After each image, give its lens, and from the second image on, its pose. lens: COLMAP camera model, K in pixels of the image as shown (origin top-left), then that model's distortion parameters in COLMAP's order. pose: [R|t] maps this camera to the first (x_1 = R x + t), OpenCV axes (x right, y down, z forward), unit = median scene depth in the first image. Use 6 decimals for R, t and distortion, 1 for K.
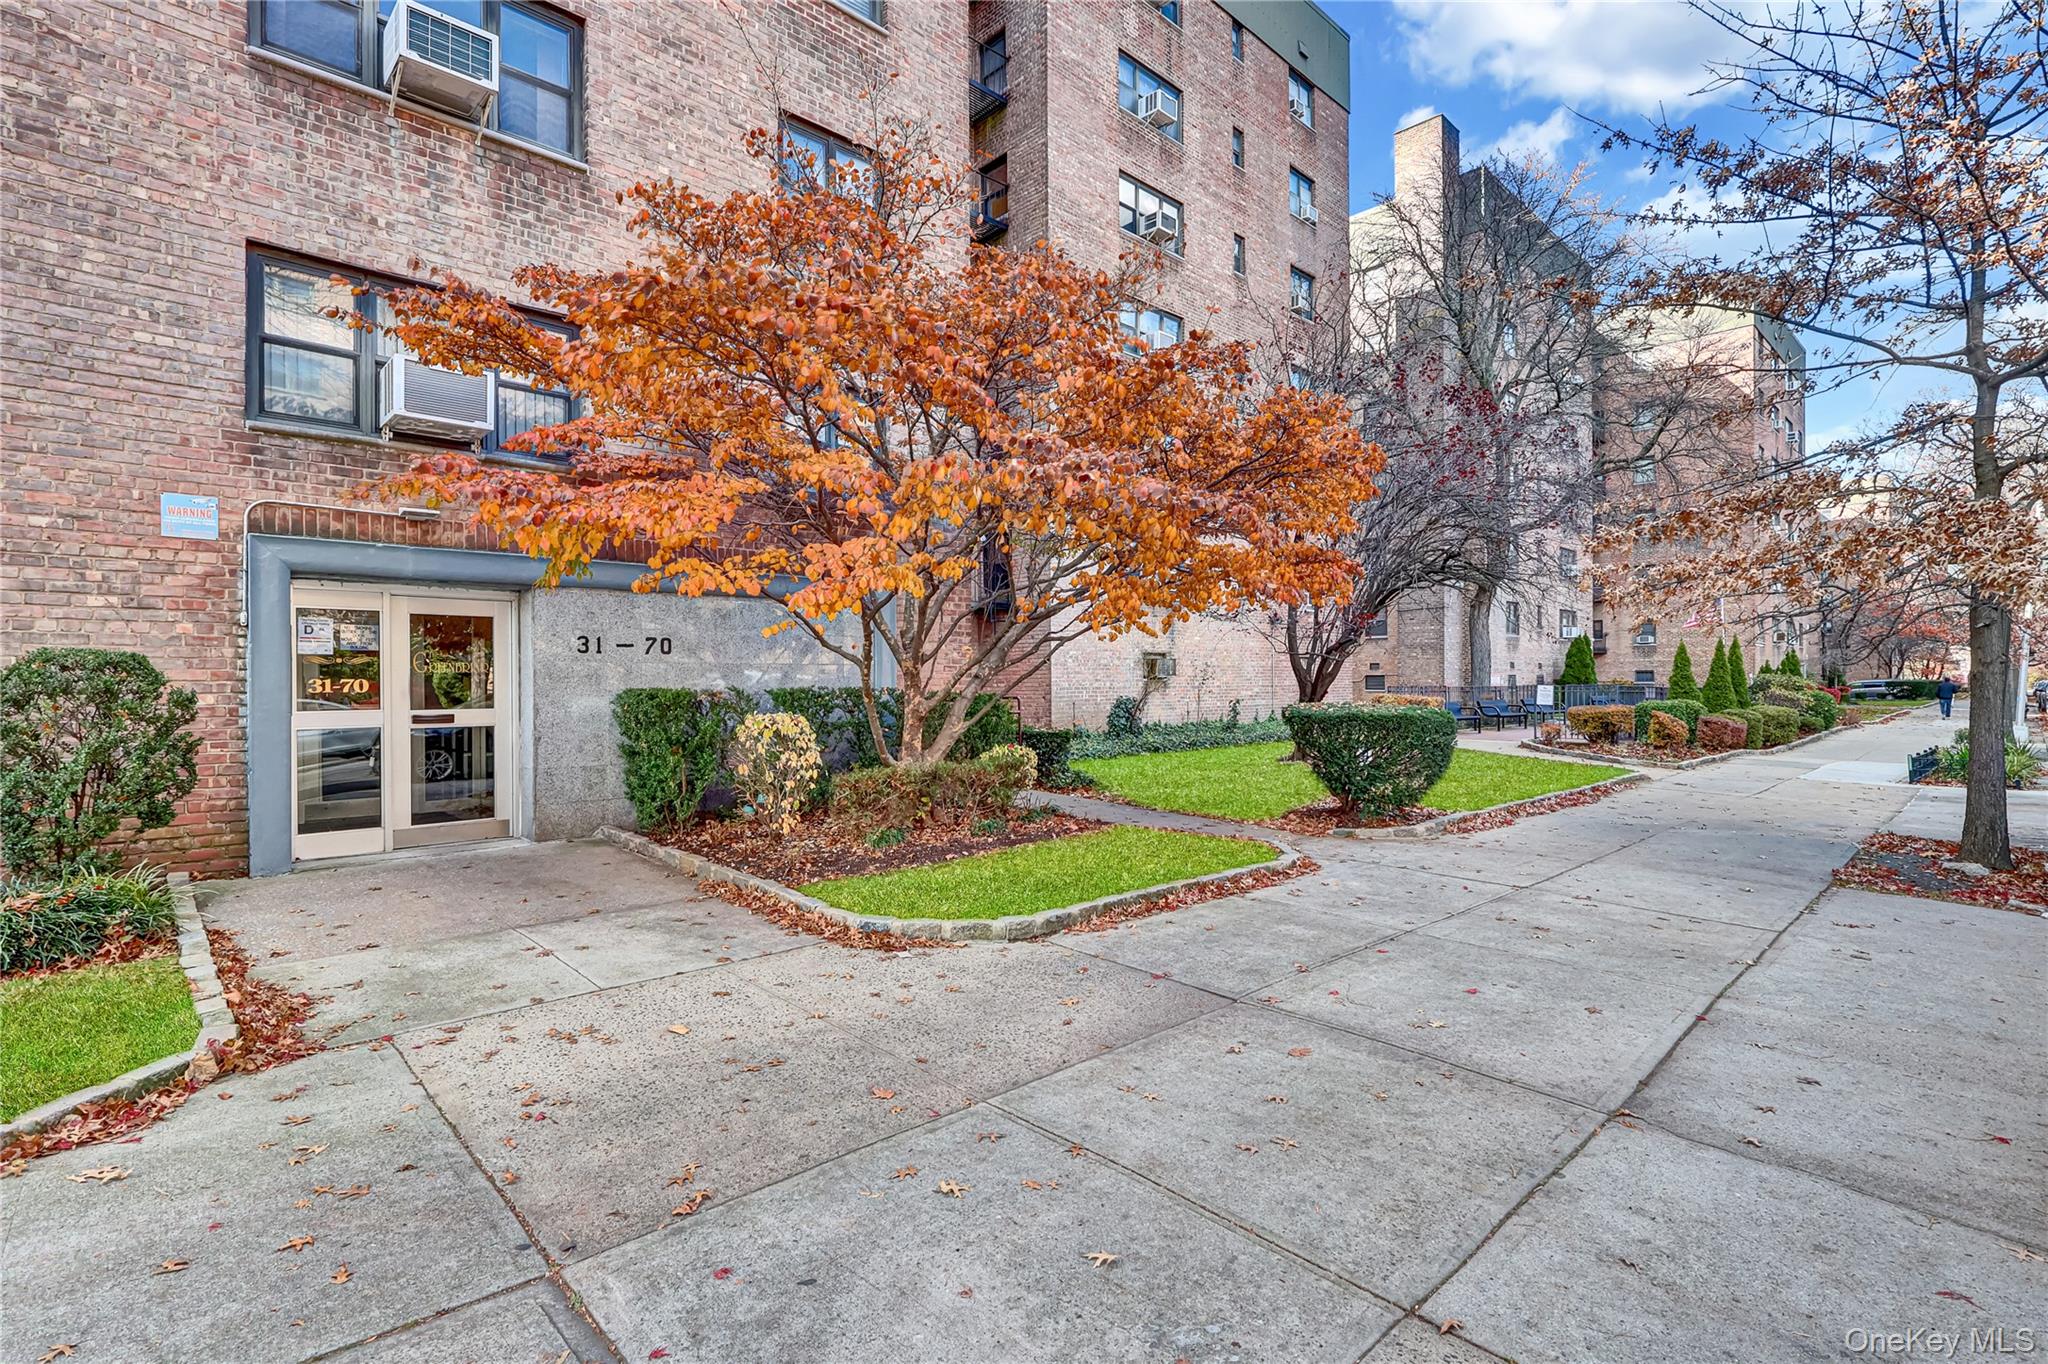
lens RADIAL K [[950.0, 0, 1024.6], [0, 950.0, 674.7], [0, 0, 1]] dist [-0.001828, 0.000262]
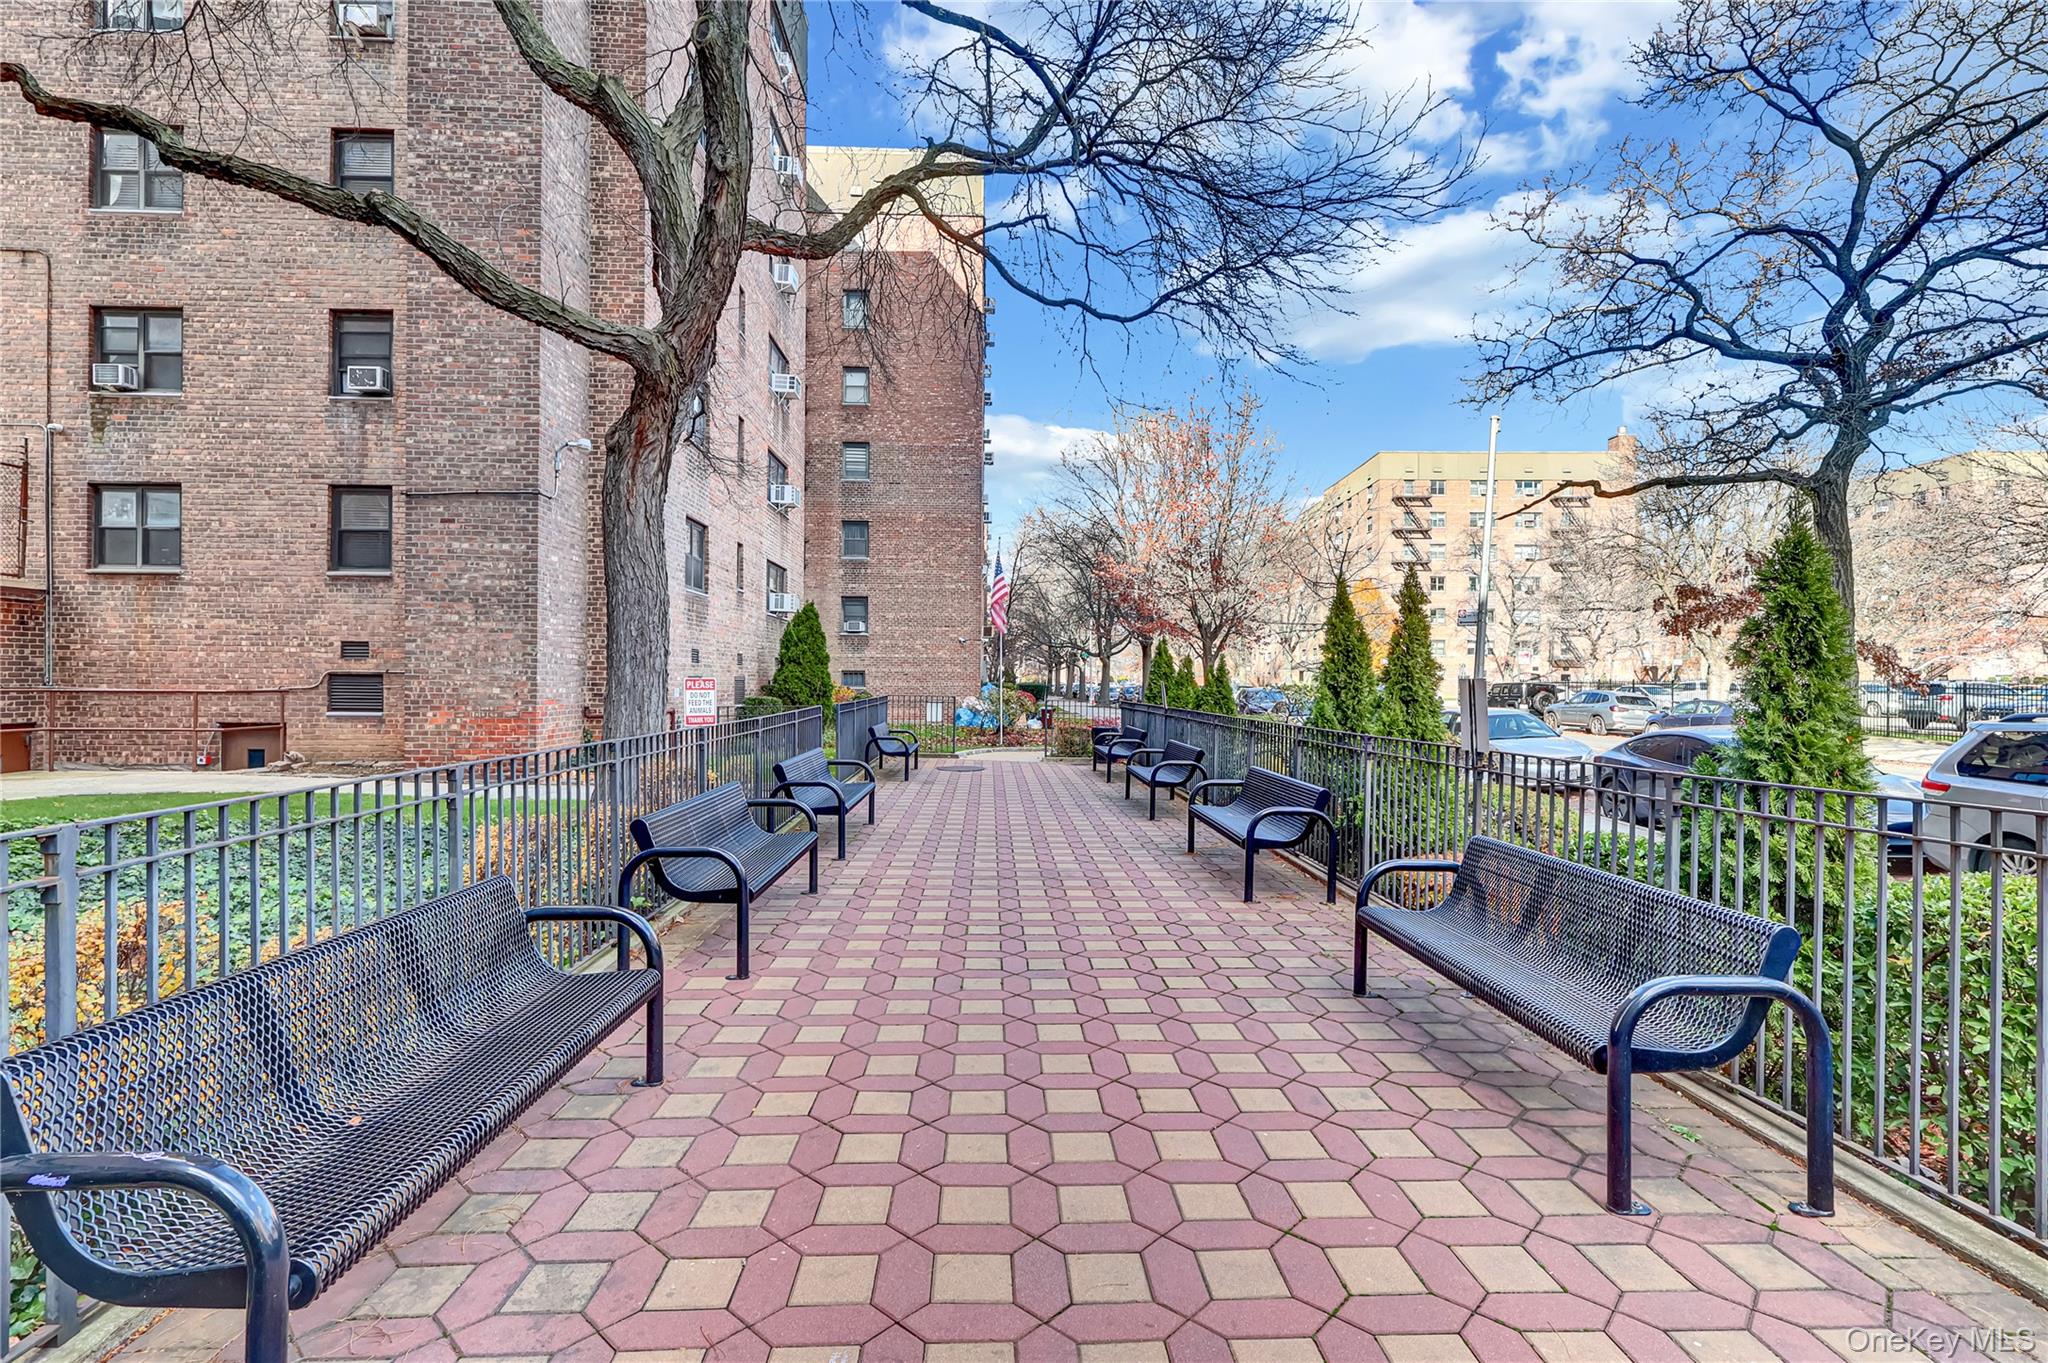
lens RADIAL K [[950.0, 0, 1024.6], [0, 950.0, 674.2], [0, 0, 1]] dist [-0.001828, 0.000262]
pose [[0.657026, 0.011285, 0.753783, 0.265090], [-0.011569, 0.999921, -0.004886, -0.000366], [-0.753779, -0.005510, 0.657105, 0.564119]]
